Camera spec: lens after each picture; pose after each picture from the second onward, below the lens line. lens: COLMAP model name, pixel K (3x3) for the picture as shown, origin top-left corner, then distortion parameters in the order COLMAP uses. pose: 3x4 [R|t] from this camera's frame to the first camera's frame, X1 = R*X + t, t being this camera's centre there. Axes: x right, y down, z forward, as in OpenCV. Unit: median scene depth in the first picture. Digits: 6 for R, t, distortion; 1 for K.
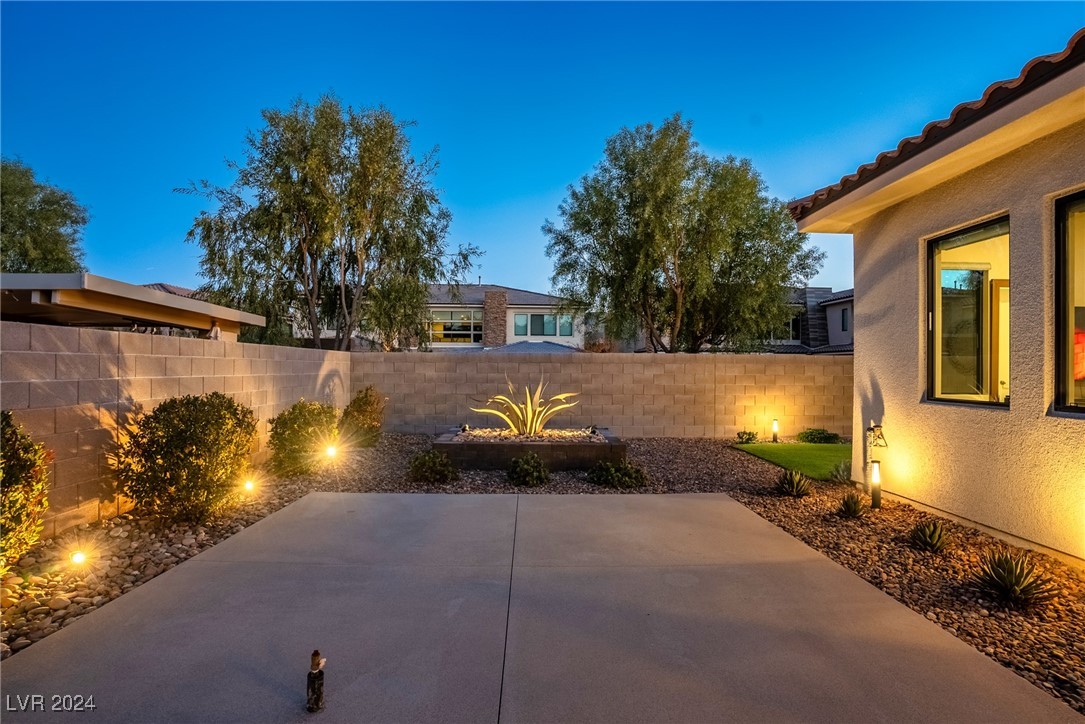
lens RADIAL K [[540.6, 0, 542.6], [0, 540.6, 353.8], [0, 0, 1]] dist [0.000198, 0.000243]
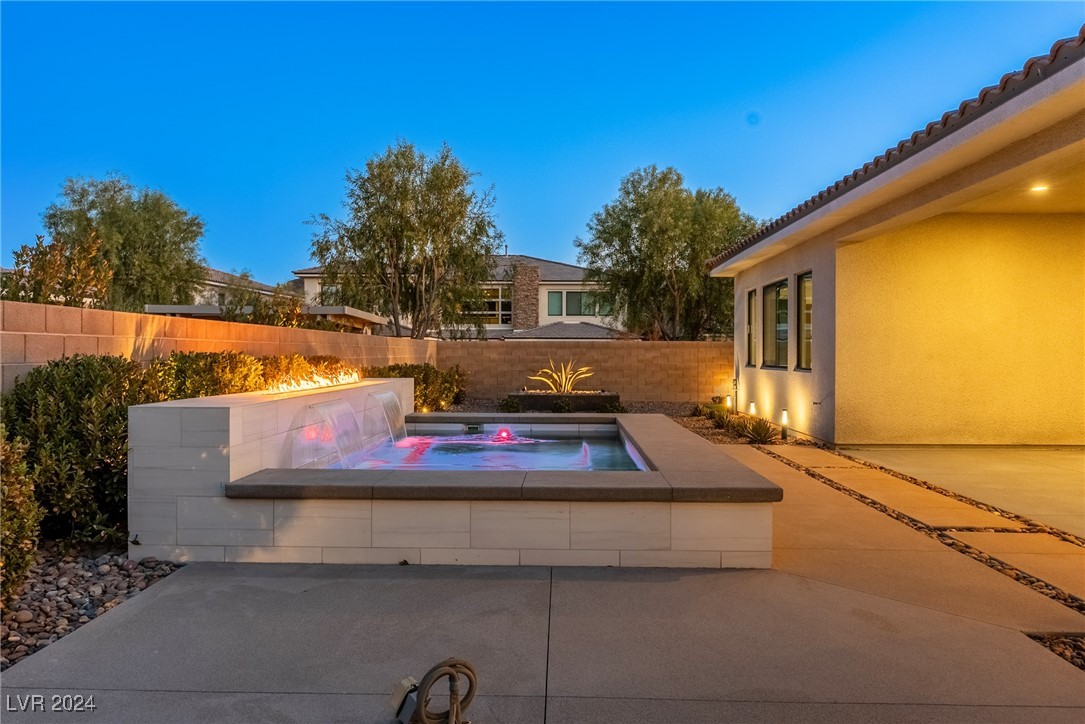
lens RADIAL K [[793.0, 0, 542.5], [0, 793.0, 362.0], [0, 0, 1]] dist [0.005051, 0.000748]
pose [[0.998554, -0.002931, -0.053675, 0.030869], [0.004947, 0.999286, 0.037463, -0.025033], [0.053527, -0.037674, 0.997855, -1.055055]]
